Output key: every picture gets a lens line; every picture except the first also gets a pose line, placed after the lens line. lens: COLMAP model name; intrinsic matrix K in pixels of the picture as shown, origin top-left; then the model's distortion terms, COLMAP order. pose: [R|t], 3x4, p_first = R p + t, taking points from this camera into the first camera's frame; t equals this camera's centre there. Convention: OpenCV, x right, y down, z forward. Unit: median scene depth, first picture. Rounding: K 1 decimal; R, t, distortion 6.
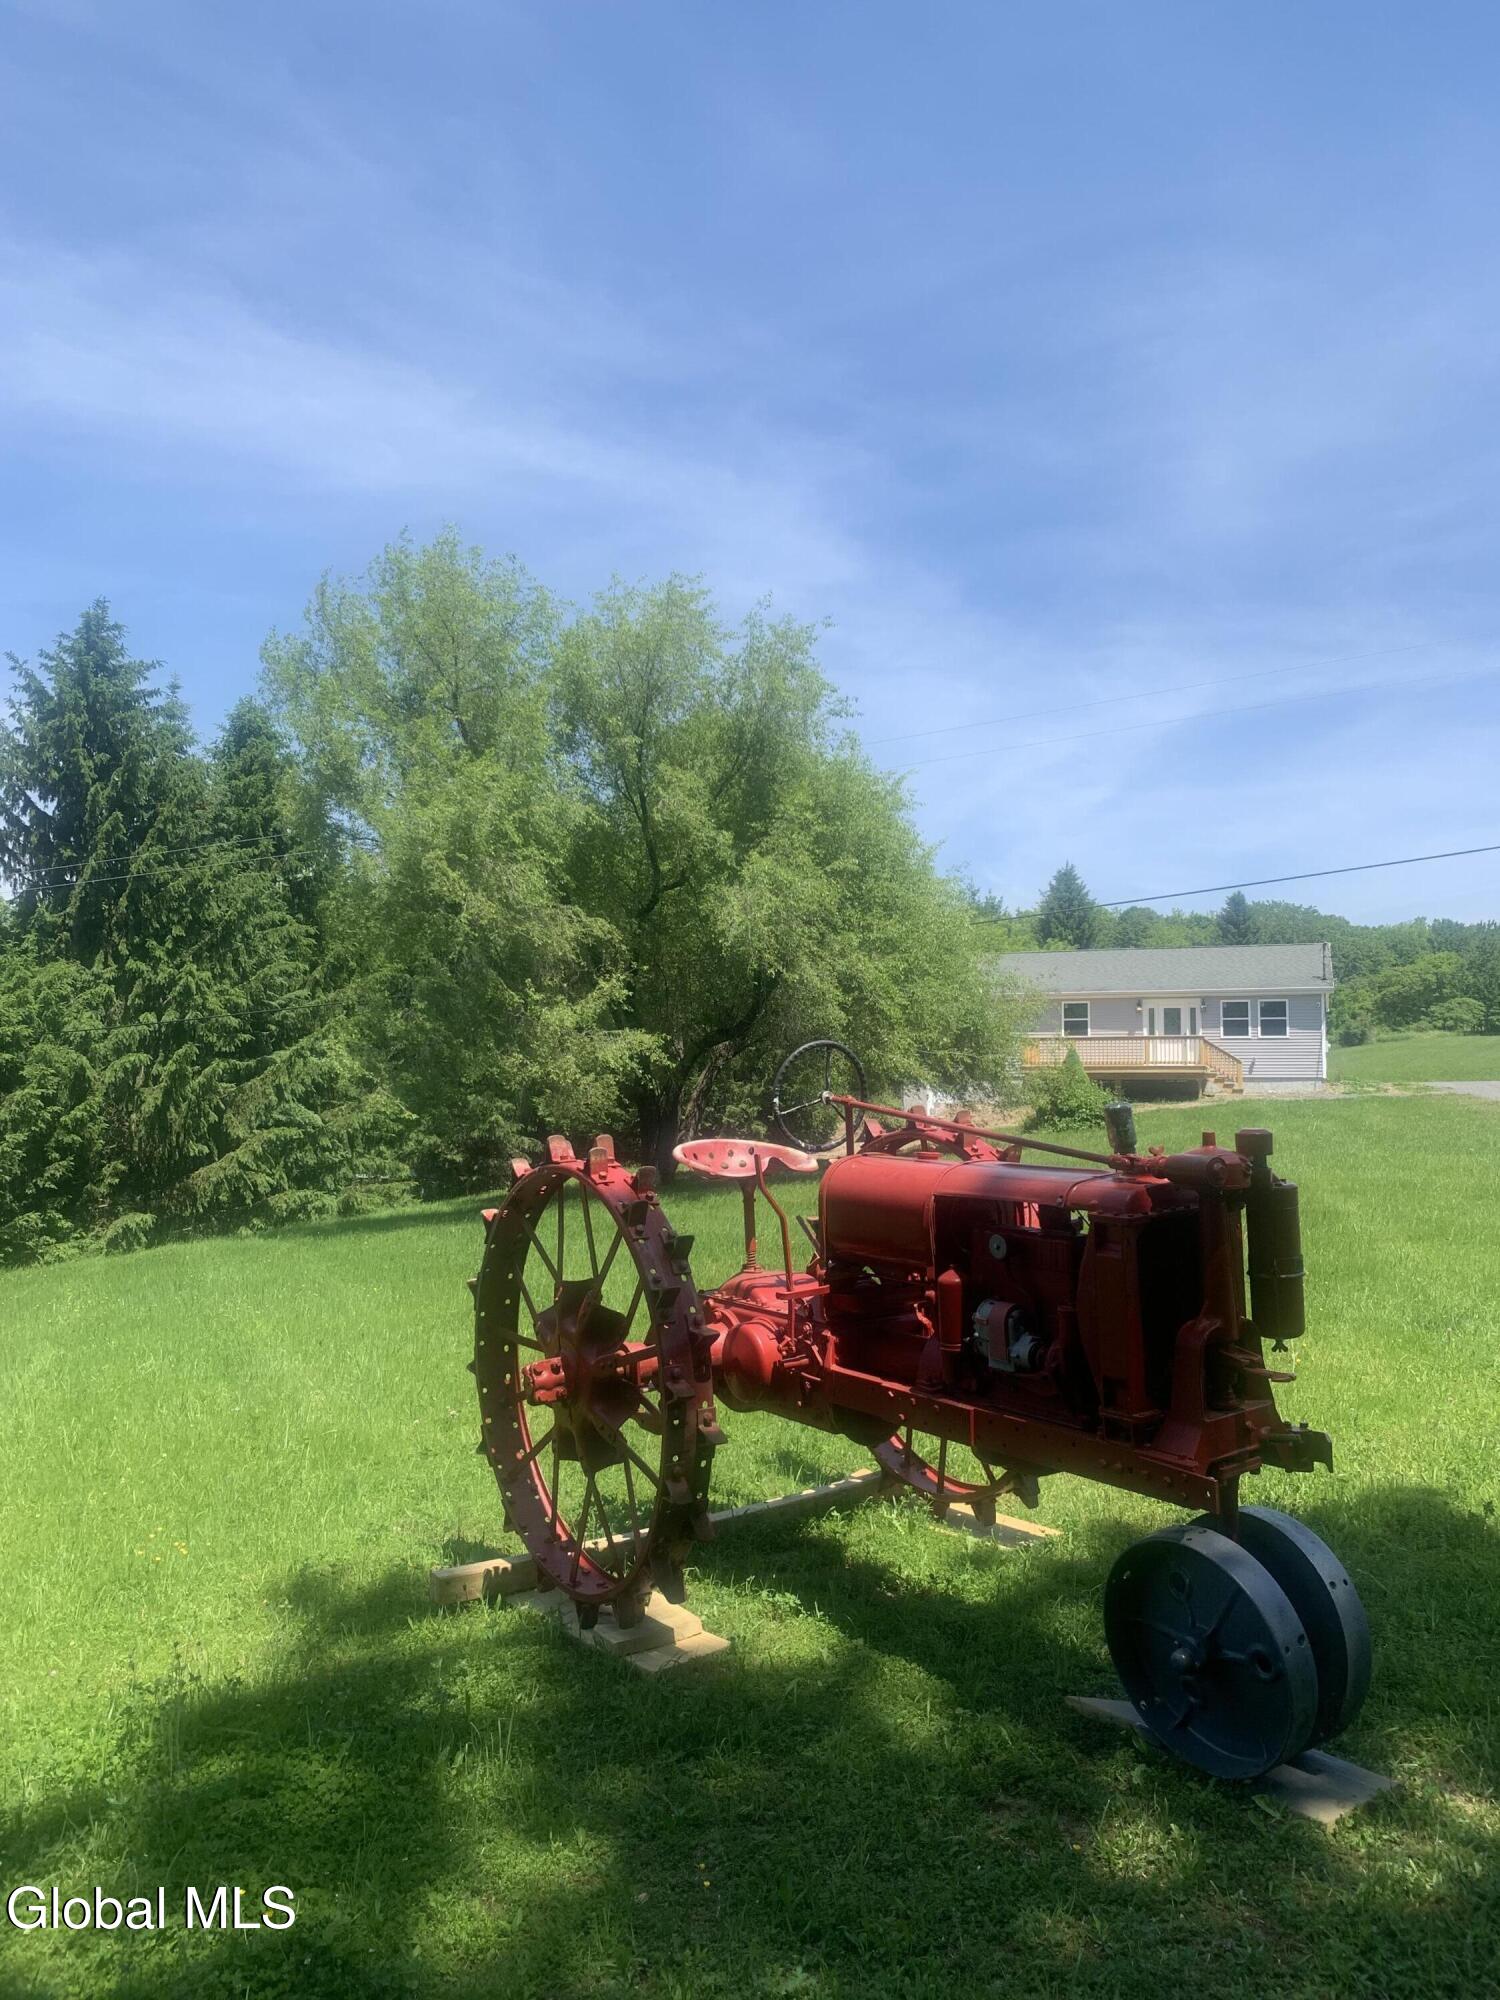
lens RADIAL K [[1532.7, 0, 752.1], [0, 1532.7, 953.0], [0, 0, 1]] dist [-0.003486, -0.001192]
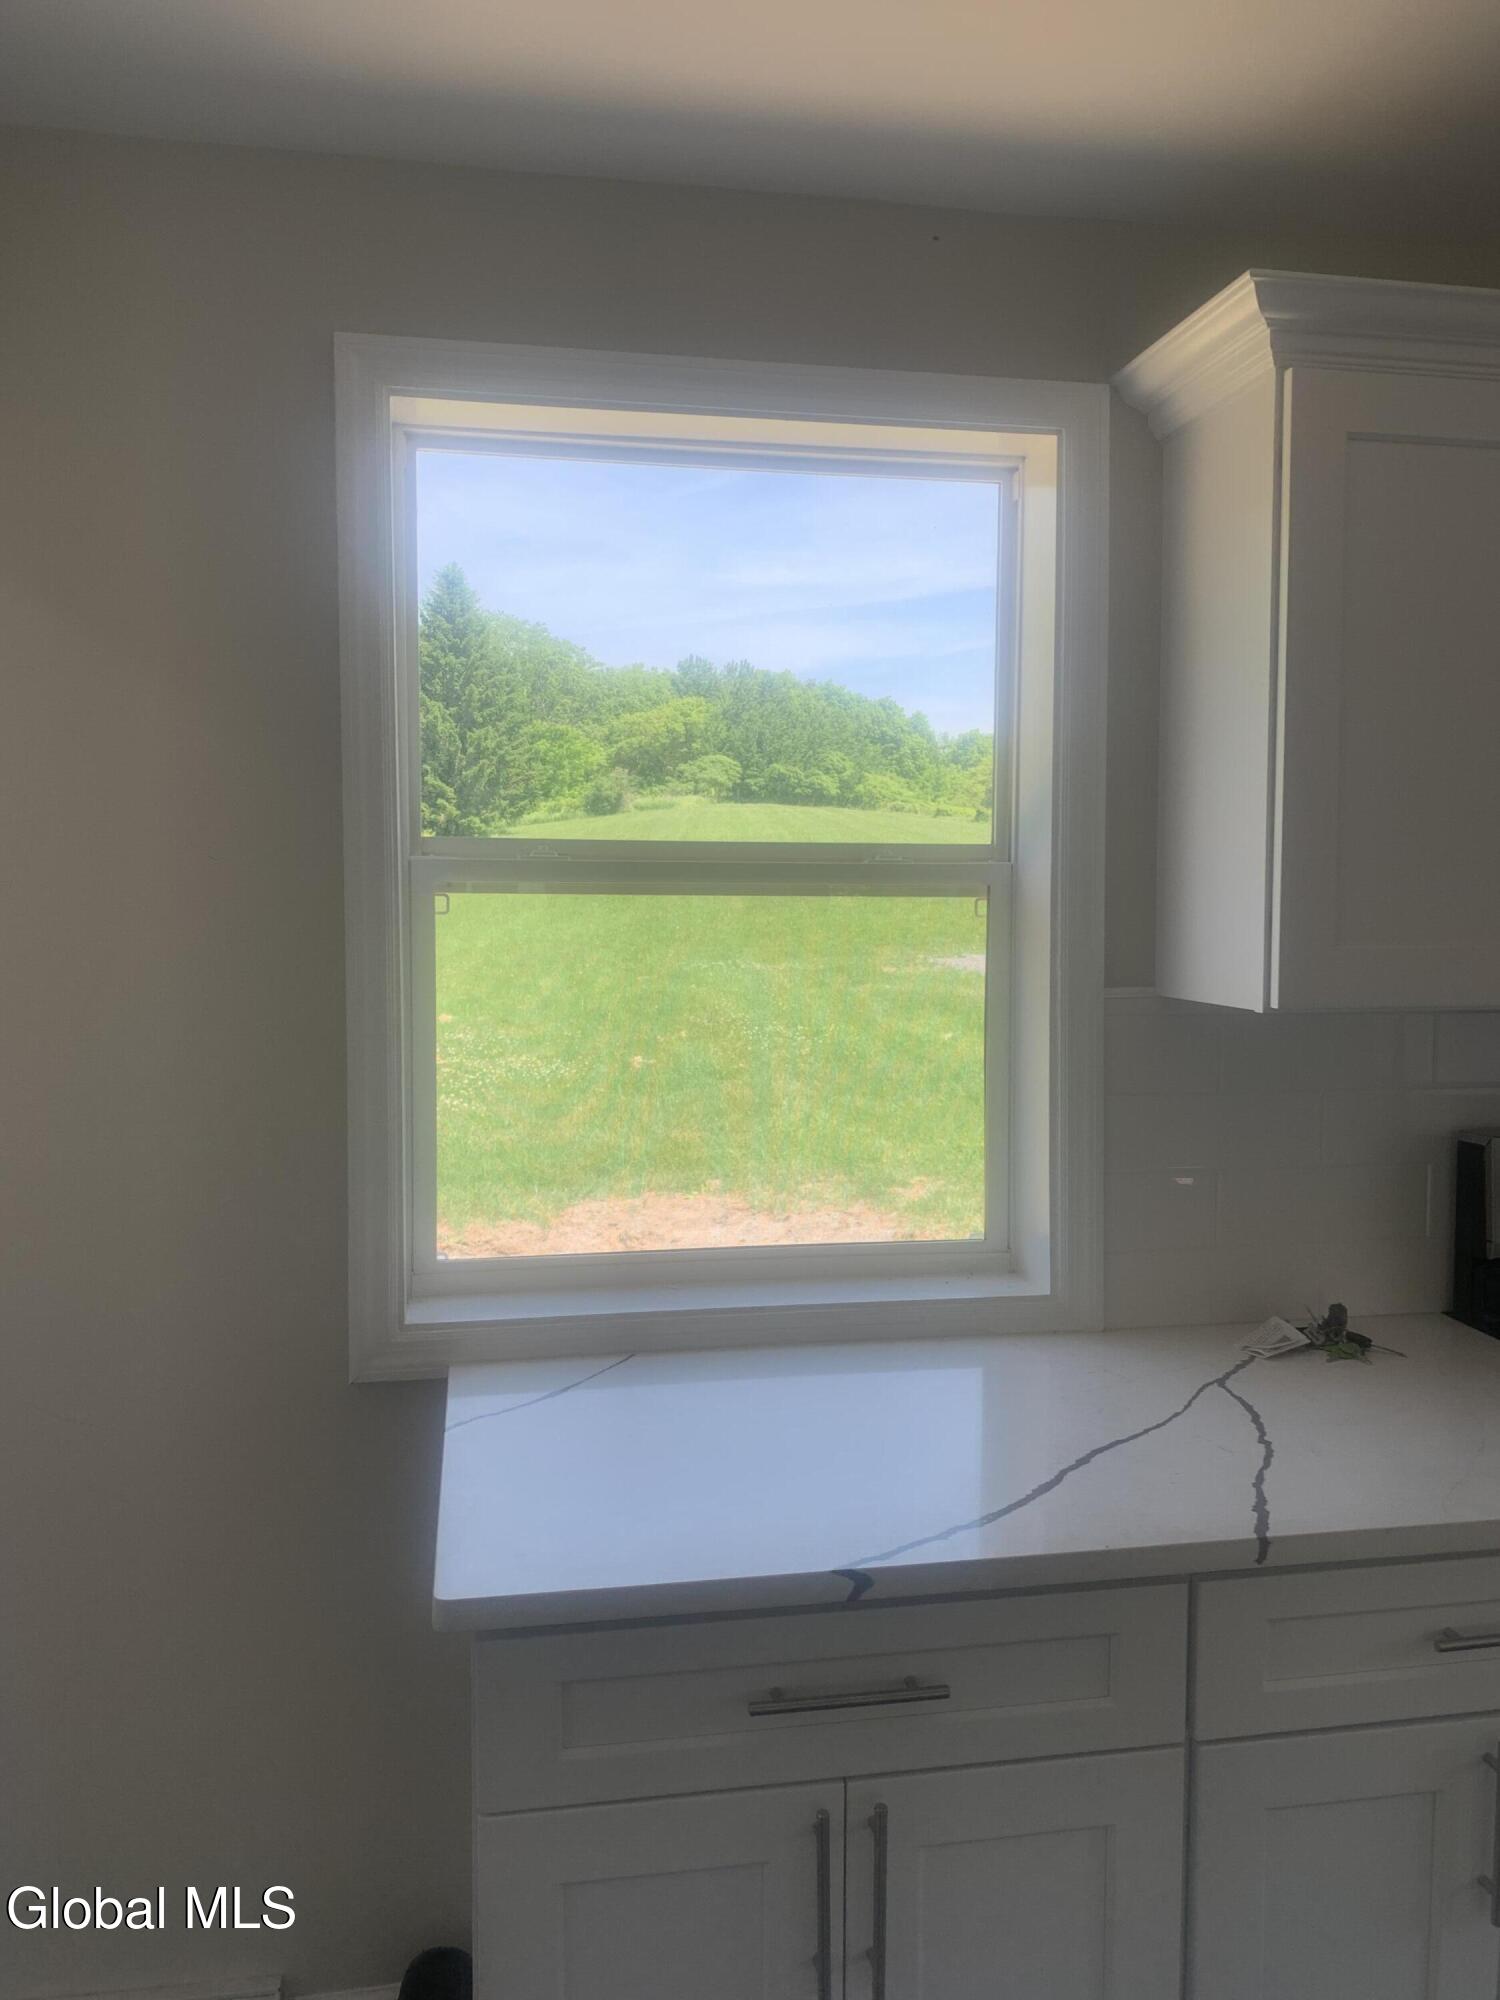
lens RADIAL K [[1476.0, 0, 750.0], [0, 1476.0, 1000.0], [0, 0, 1]] dist [0.162475, 0.000348]
pose [[0.868267, -0.043014, 0.494229, 0.084606], [-0.053513, 0.982300, 0.179506, 0.014569], [-0.493202, -0.182307, 0.850597, 0.294544]]
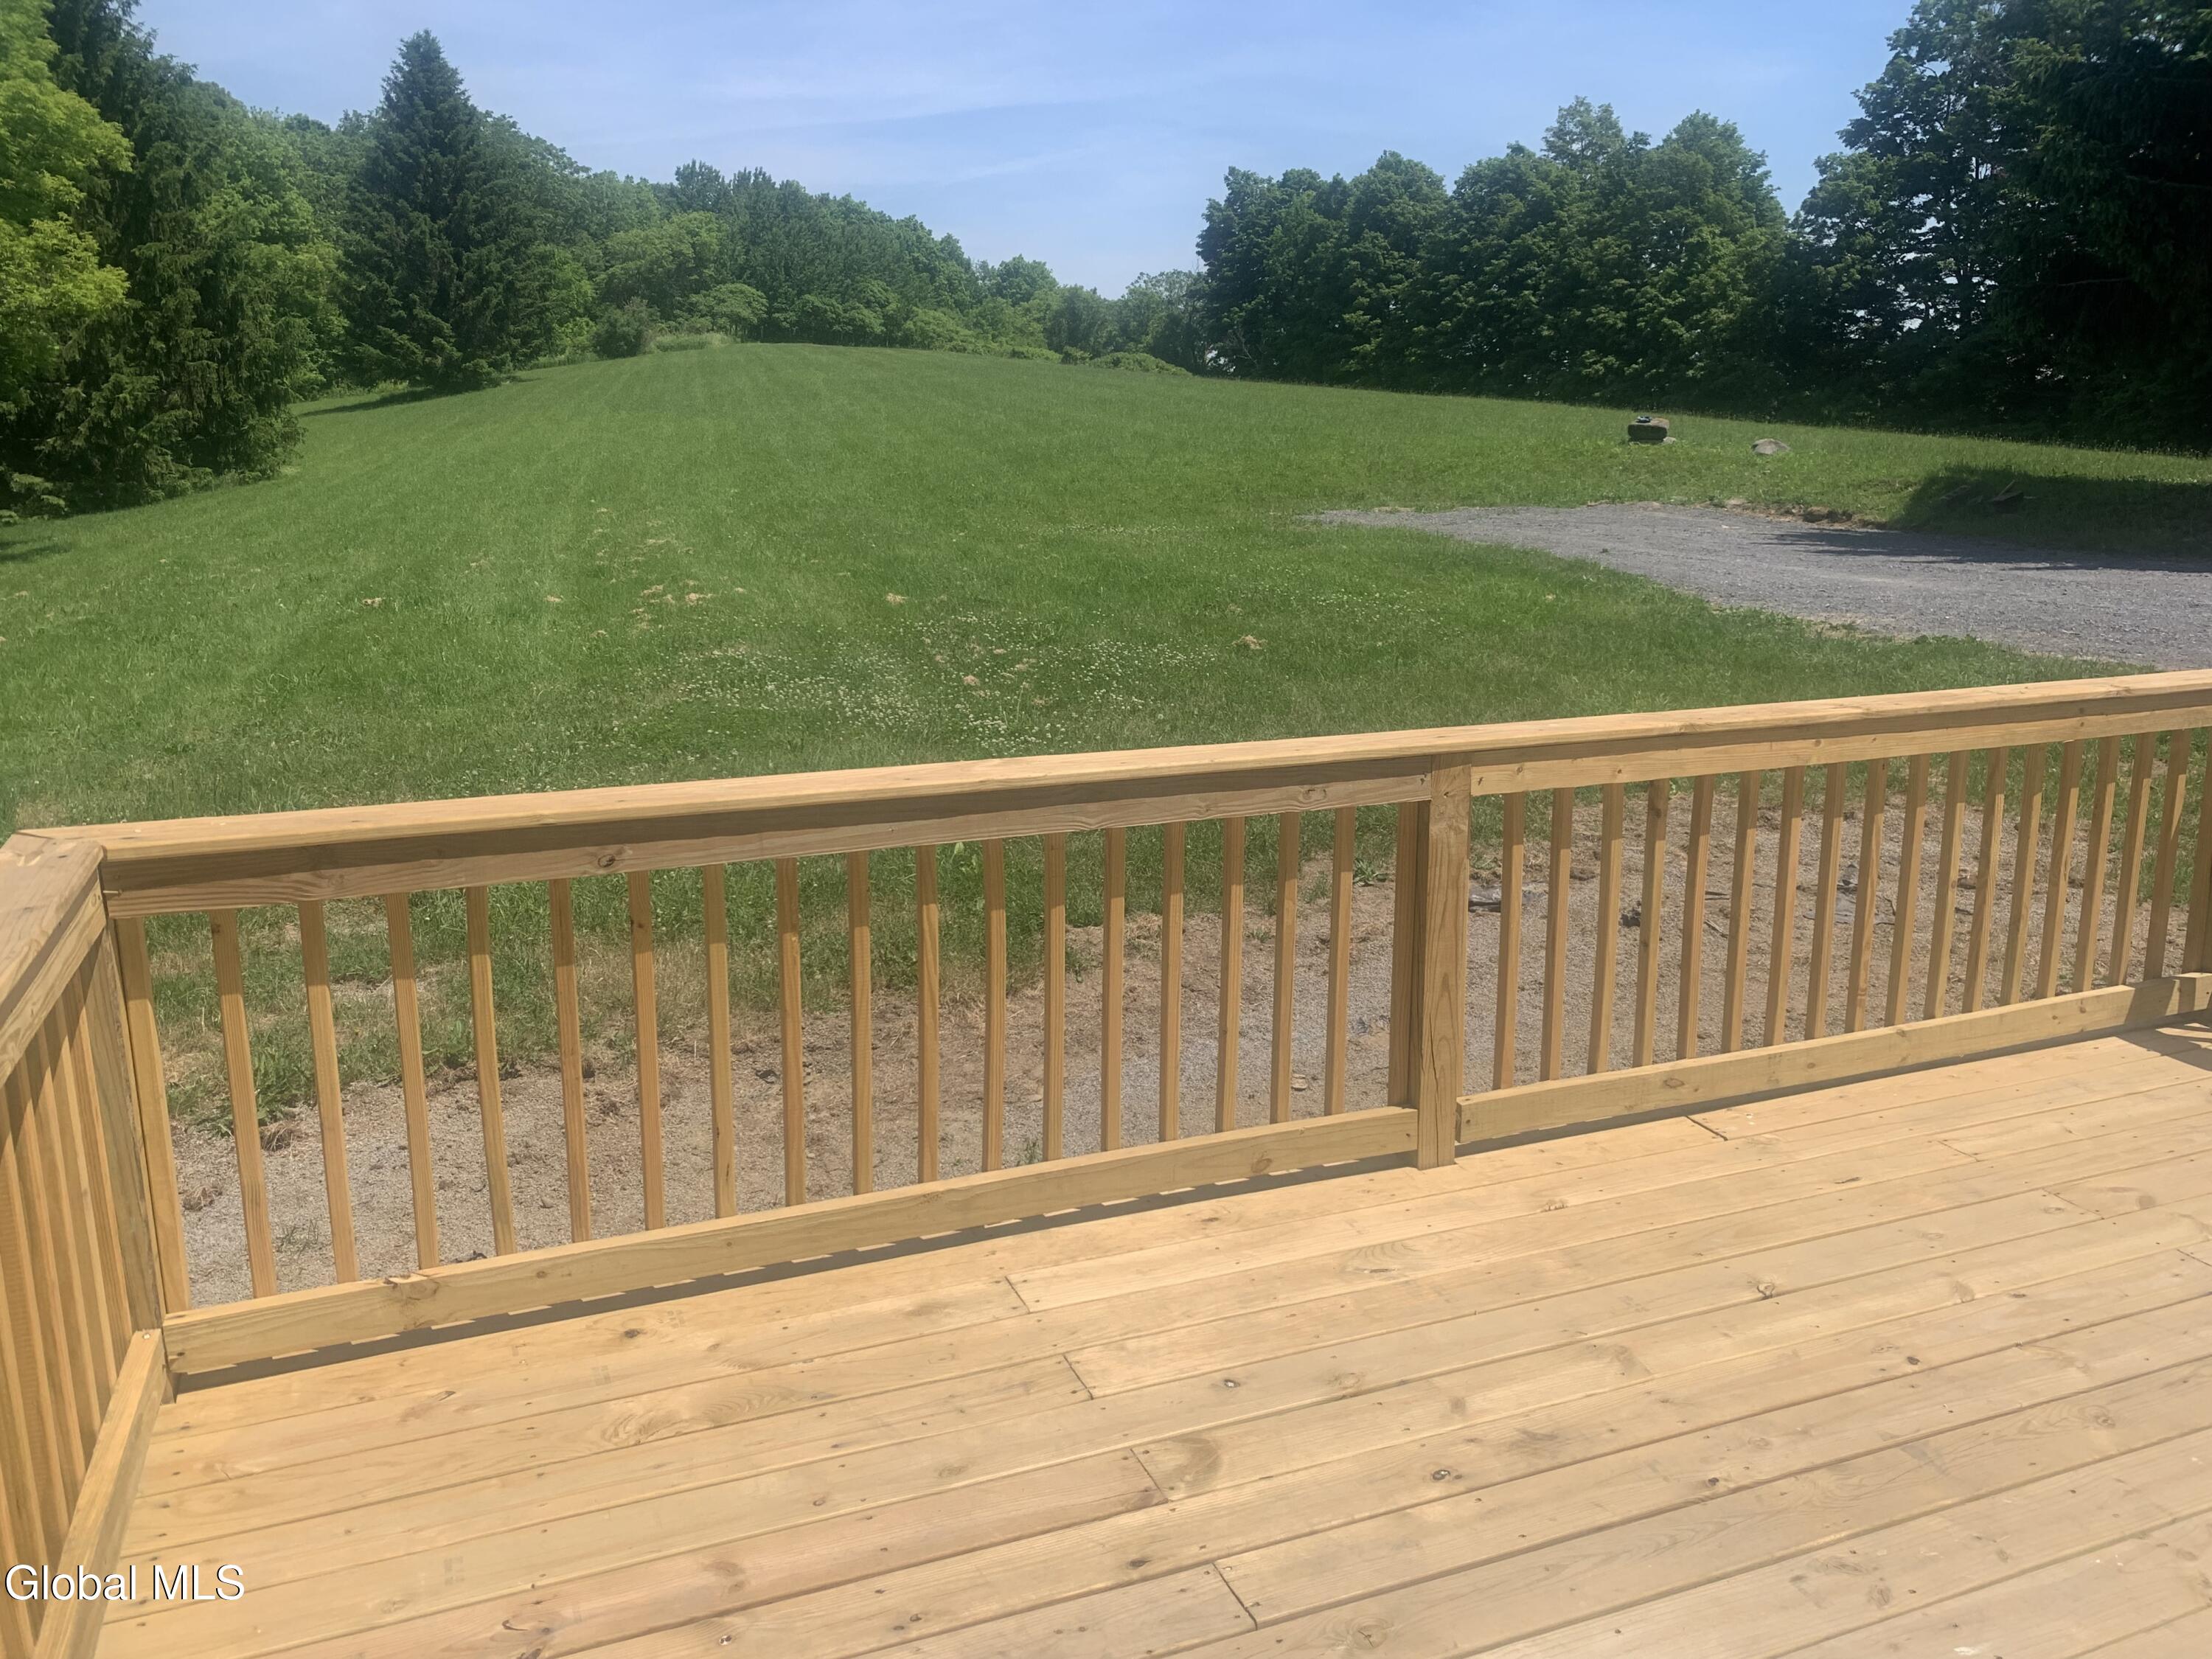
lens RADIAL K [[1690.2, 0, 1106.0], [0, 1690.2, 829.5], [0, 0, 1]] dist [-0.064820, 0.091222]
pose [[0.742478, -0.162377, 0.649892, 0.067945], [-0.063908, 0.948580, 0.310018, 0.017673], [-0.666814, -0.271715, 0.693923, 0.312464]]
